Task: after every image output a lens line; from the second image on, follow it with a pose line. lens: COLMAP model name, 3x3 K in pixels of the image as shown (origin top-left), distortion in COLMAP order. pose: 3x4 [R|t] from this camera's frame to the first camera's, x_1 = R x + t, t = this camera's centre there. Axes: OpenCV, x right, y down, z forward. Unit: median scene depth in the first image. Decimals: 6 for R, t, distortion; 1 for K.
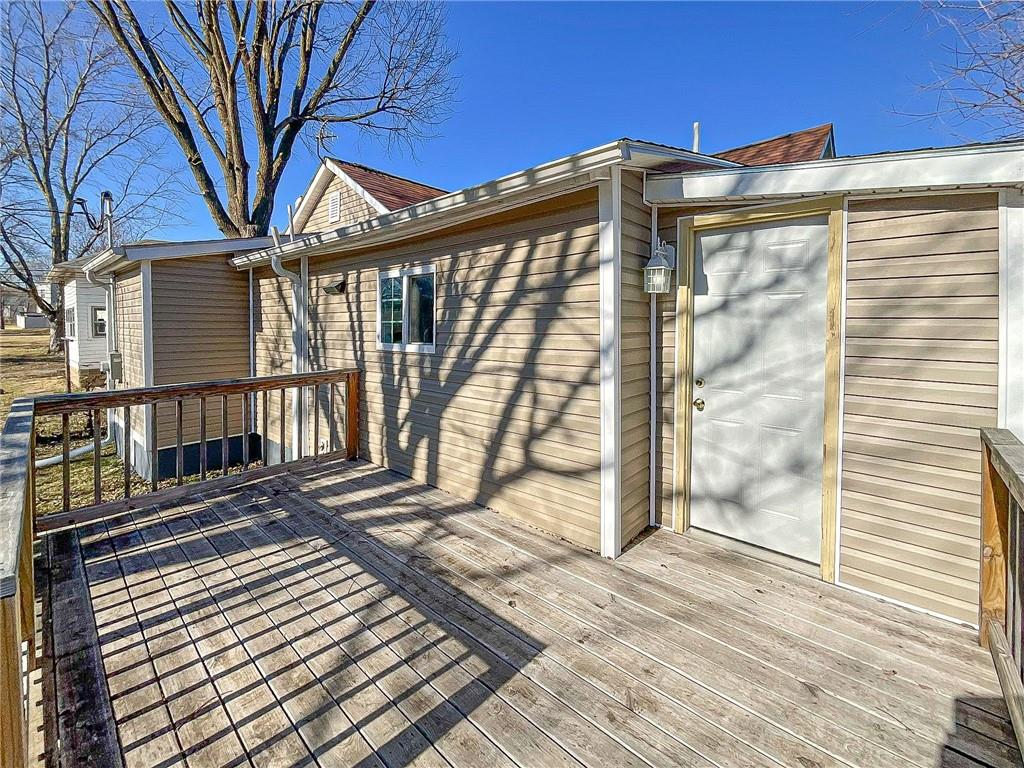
lens RADIAL K [[439.0, 0, 491.6], [0, 439.0, 335.6], [0, 0, 1]] dist [-0.024377, 0.017596]
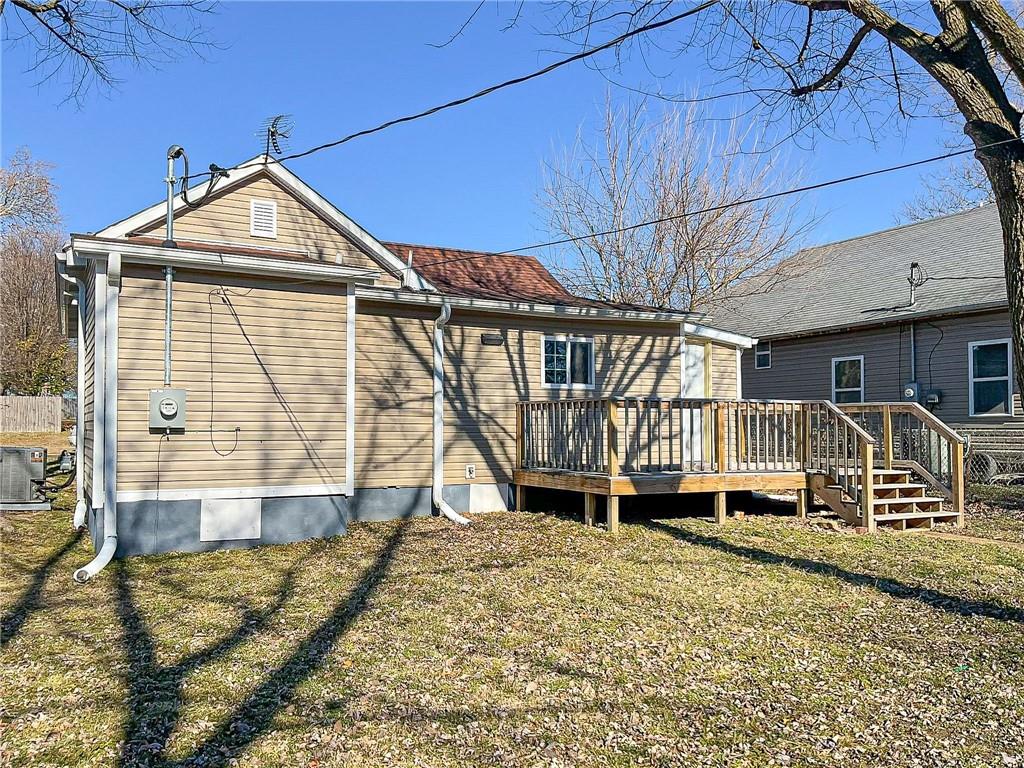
lens RADIAL K [[864.9, 0, 512.0], [0, 864.9, 384.0], [0, 0, 1]] dist [0.051362, -0.004999]
pose [[0.347884, 0.050773, 0.936162, -4.180075], [0.022171, 0.997808, -0.062356, 0.273459], [-0.937275, 0.042448, 0.345996, 0.153434]]
